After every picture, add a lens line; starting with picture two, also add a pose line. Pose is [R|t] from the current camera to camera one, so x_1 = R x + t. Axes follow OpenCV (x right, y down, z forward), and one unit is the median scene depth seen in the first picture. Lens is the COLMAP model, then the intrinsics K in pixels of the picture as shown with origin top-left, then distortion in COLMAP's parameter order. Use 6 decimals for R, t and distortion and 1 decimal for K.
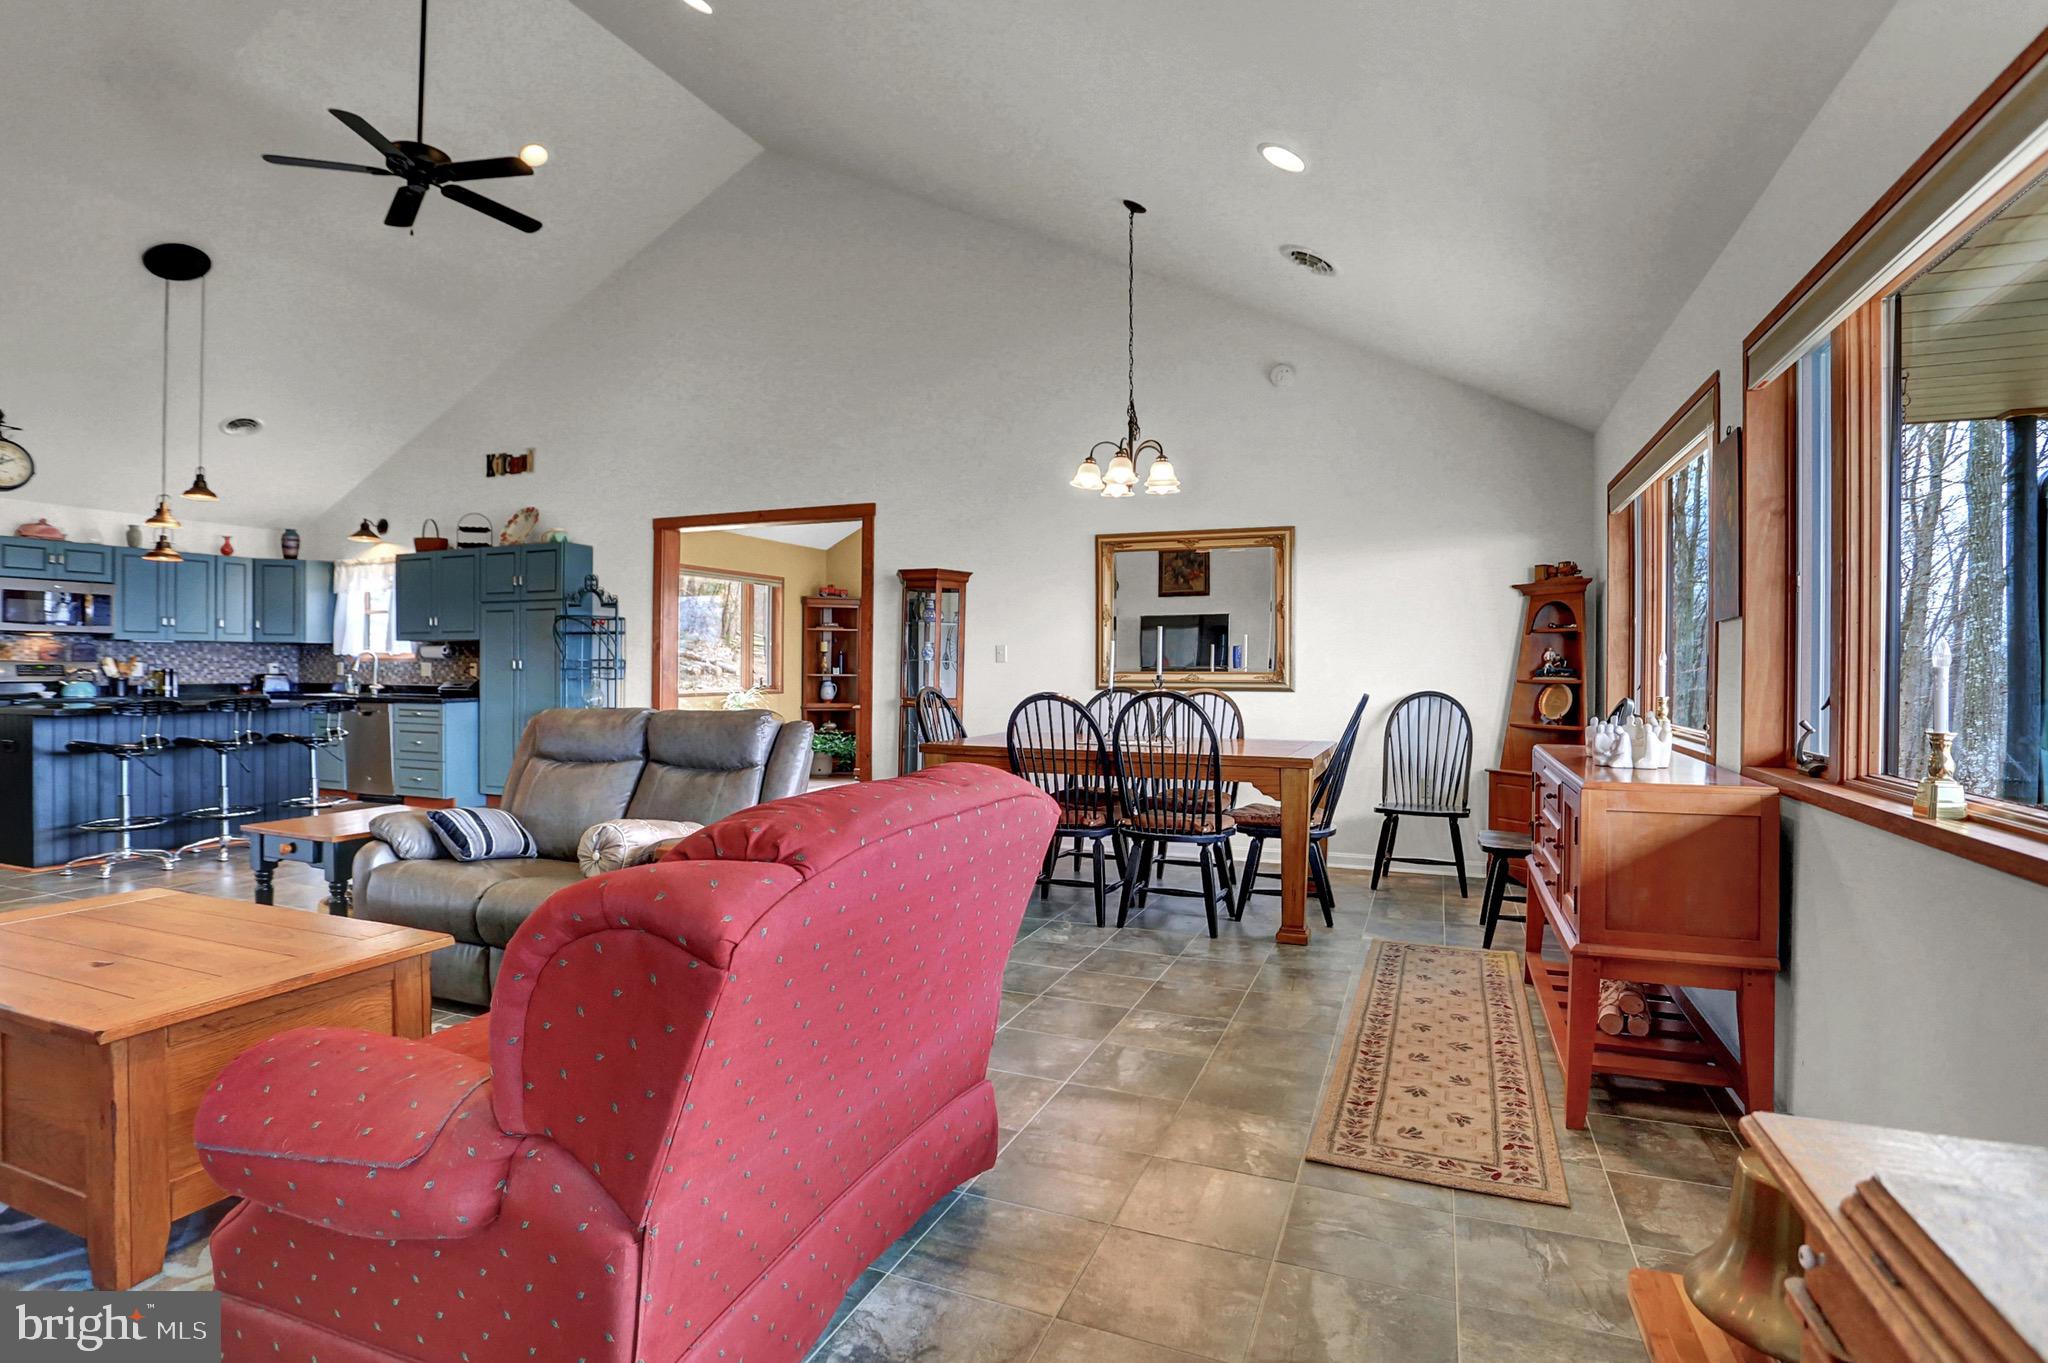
lens RADIAL K [[1016.2, 0, 1020.9], [0, 1016.2, 667.6], [0, 0, 1]] dist [-0.060108, 0.022788]
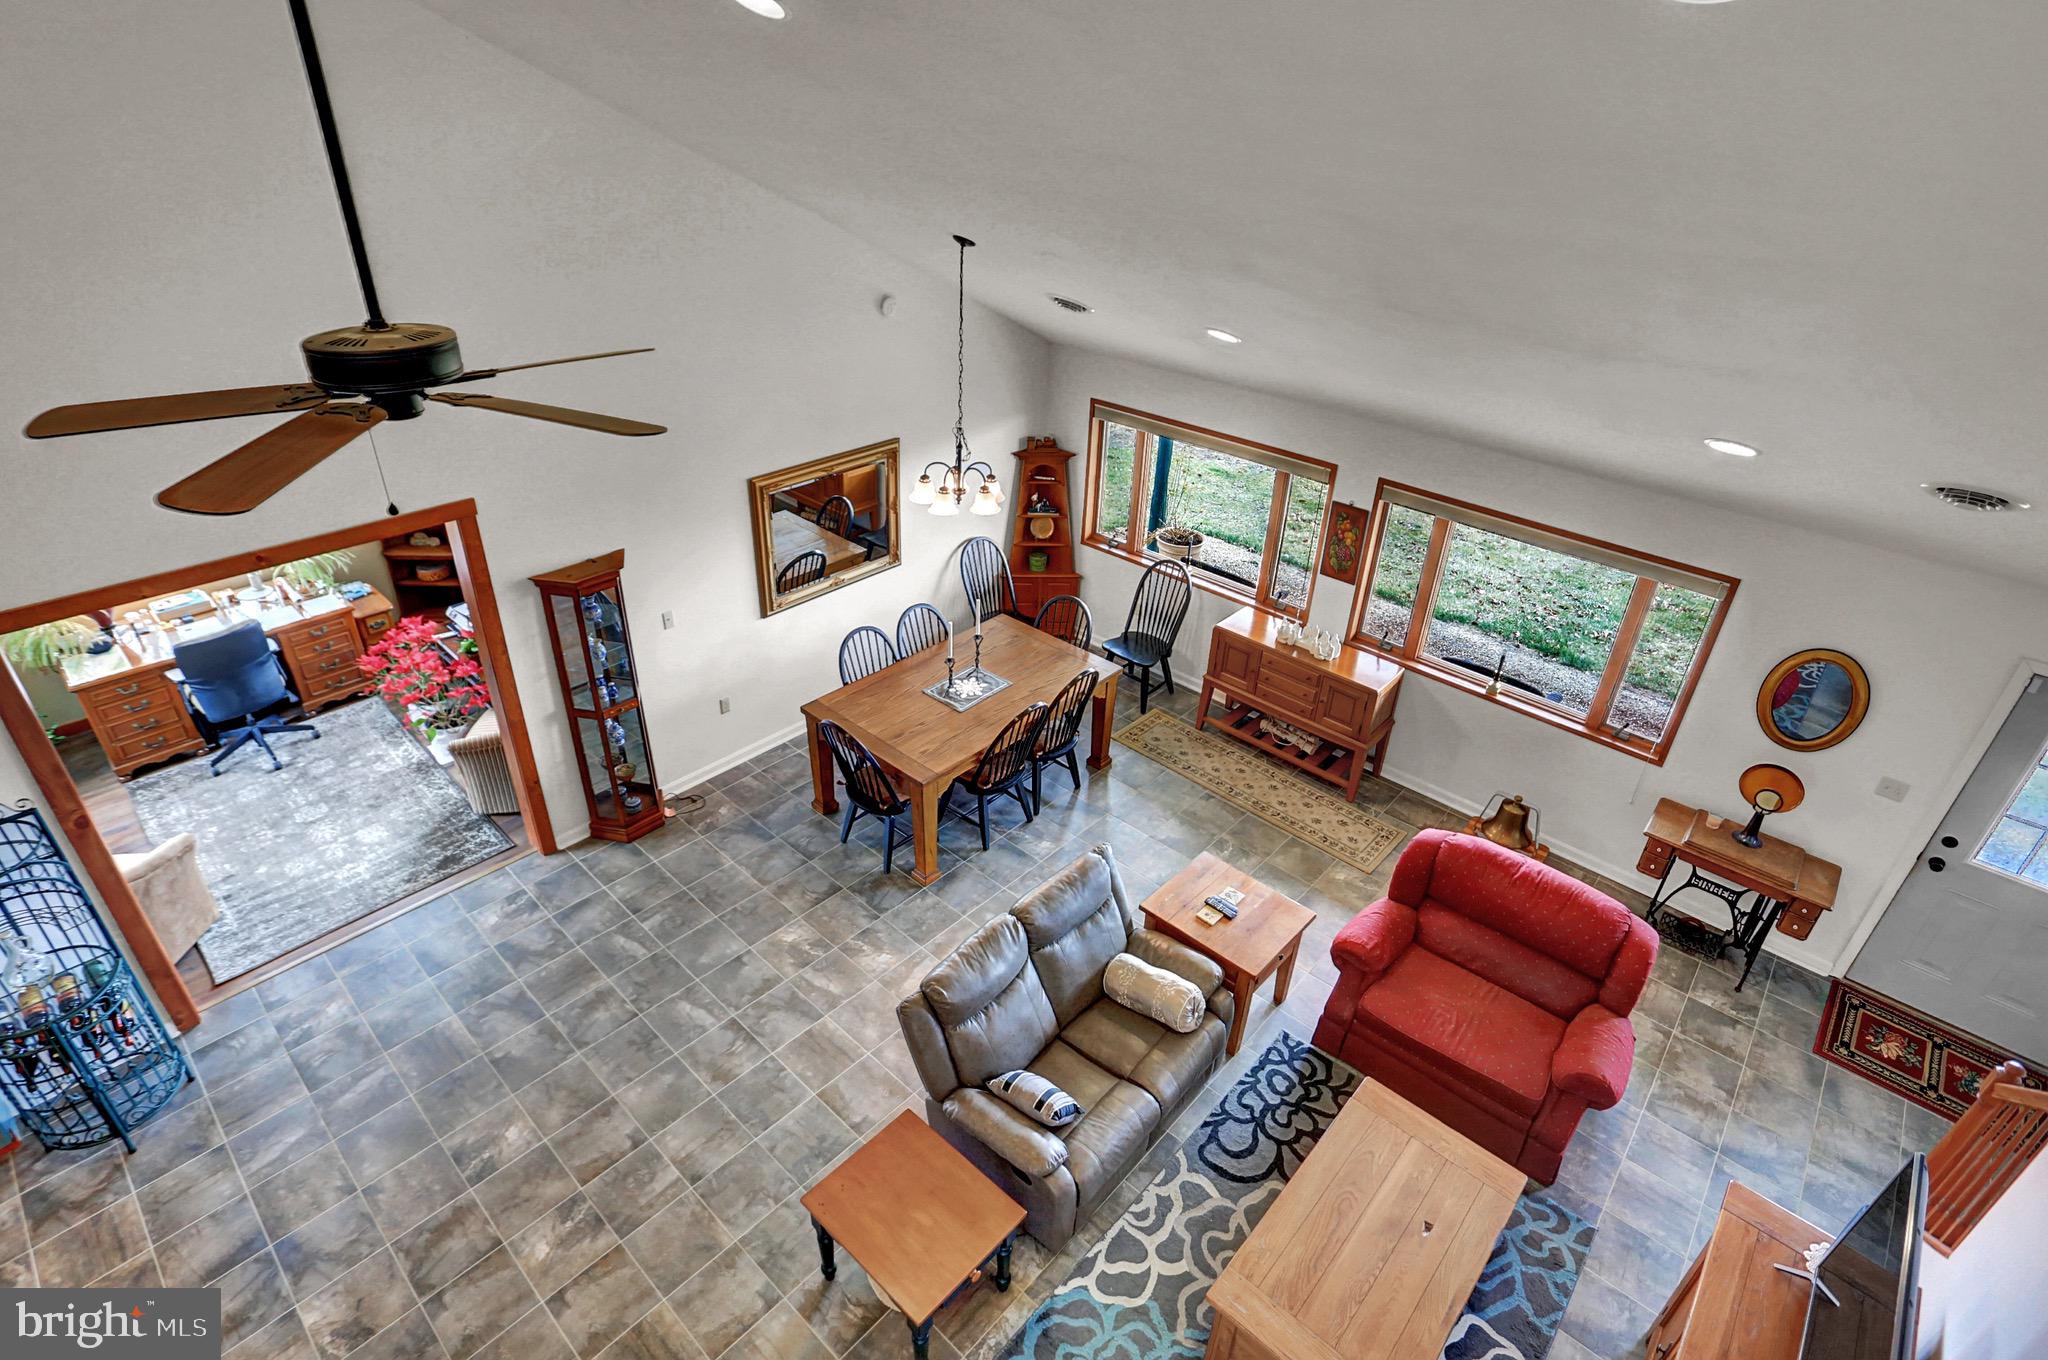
lens RADIAL K [[1016.2, 0, 1018.6], [0, 1016.2, 654.5], [0, 0, 1]] dist [-0.060108, 0.022788]
pose [[0.333625, -0.452718, 0.826886, -0.651369], [-0.039739, 0.869608, 0.492141, -0.428975], [-0.941868, -0.197051, 0.272132, 0.416748]]
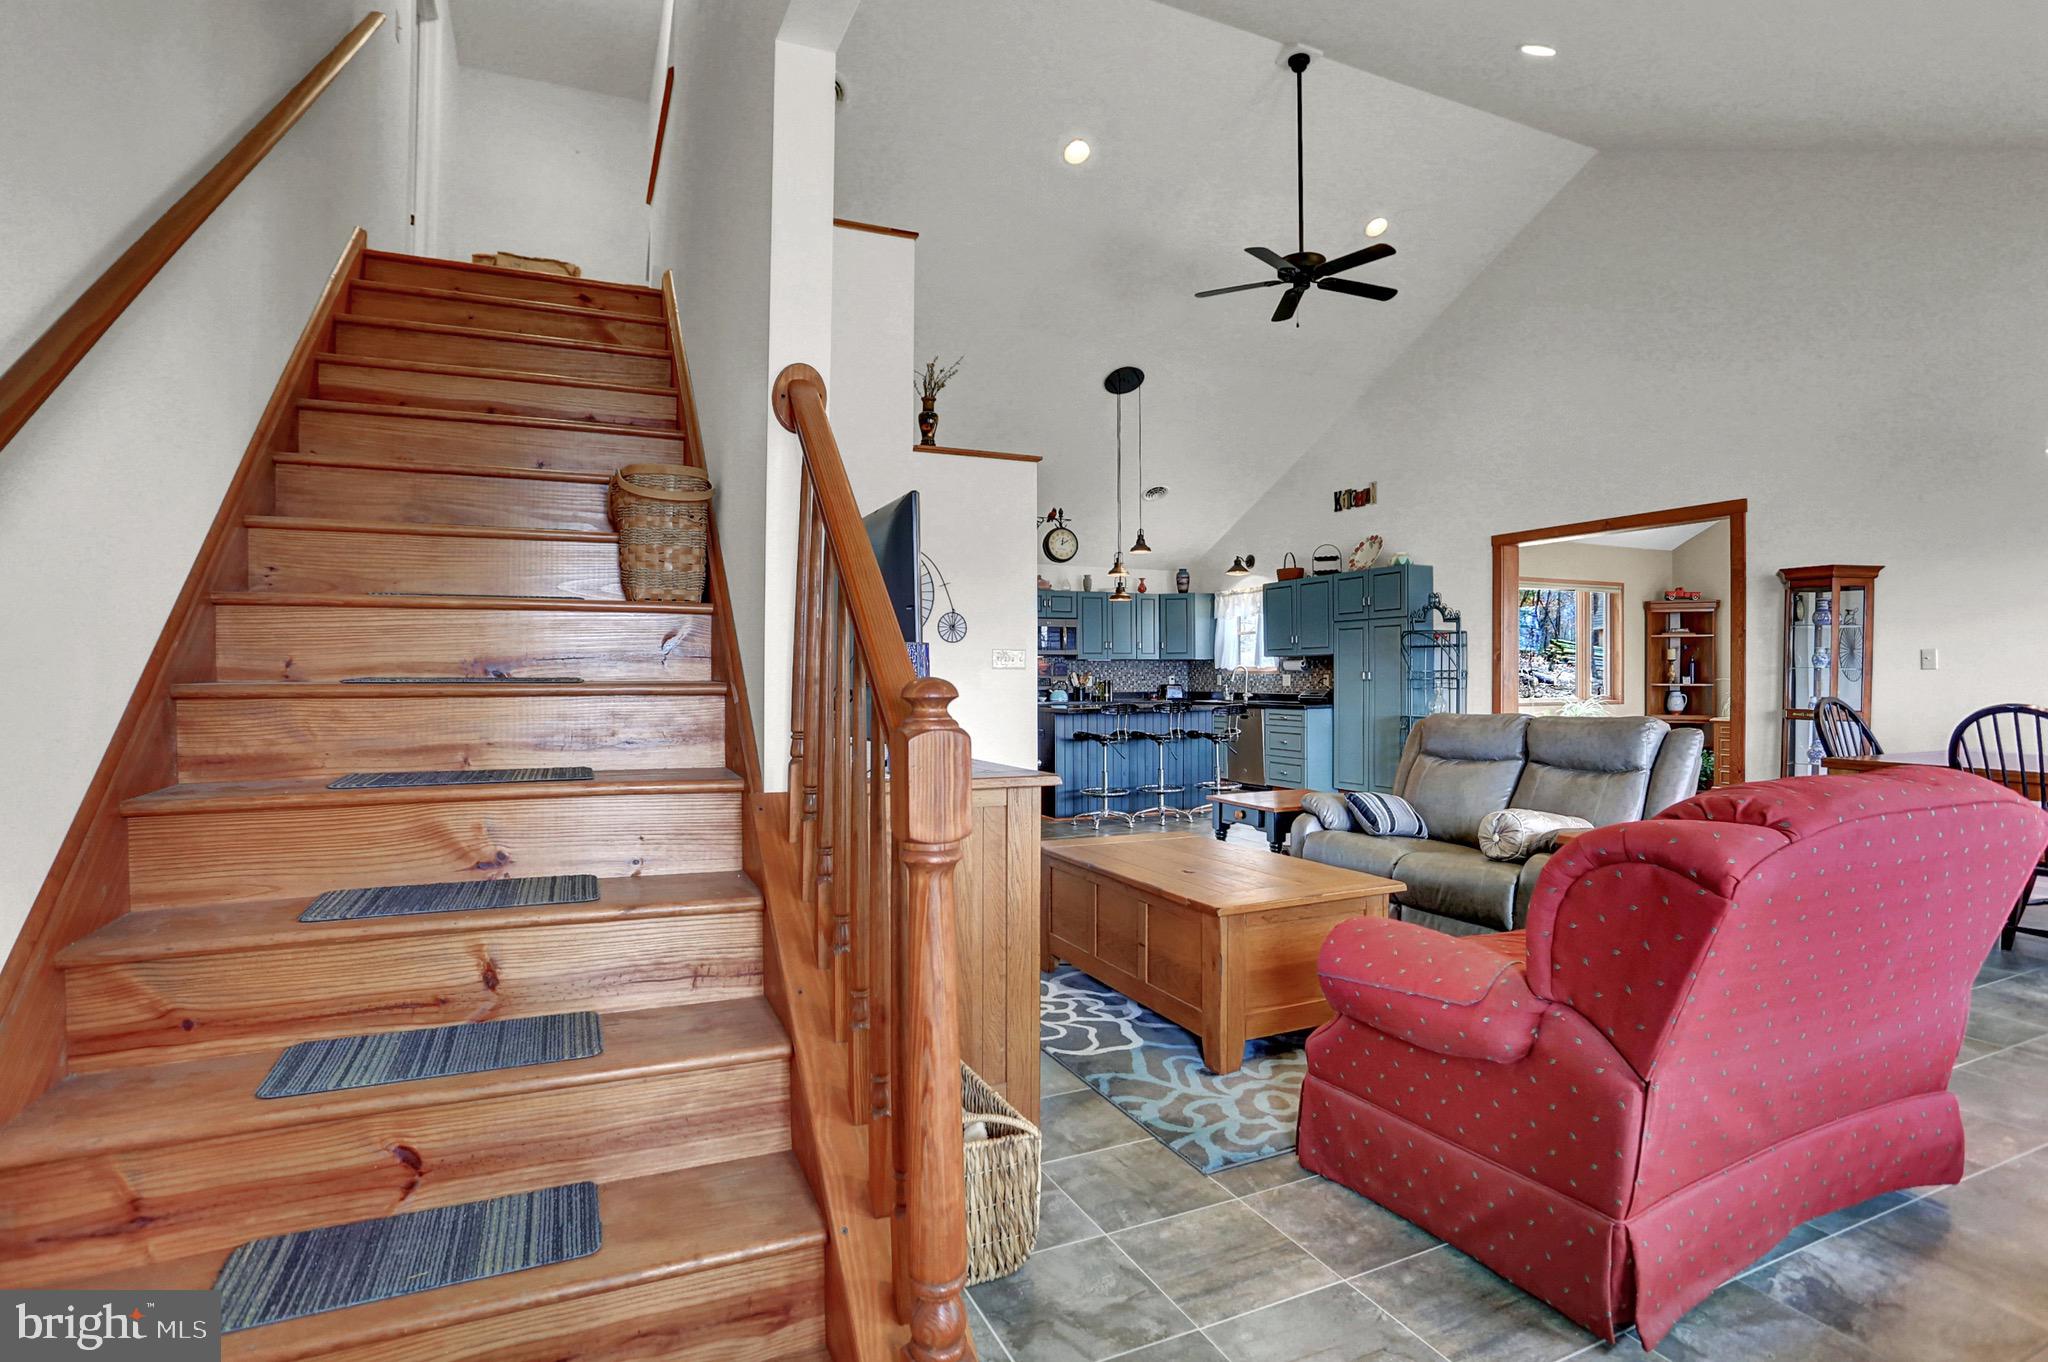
lens RADIAL K [[1016.2, 0, 1016.8], [0, 1016.2, 671.9], [0, 0, 1]] dist [-0.060108, 0.022788]
pose [[0.729000, -0.008738, -0.684458, -0.013367], [0.004585, 0.999958, -0.007882, -0.000023], [0.684498, 0.002608, 0.729010, -0.109010]]
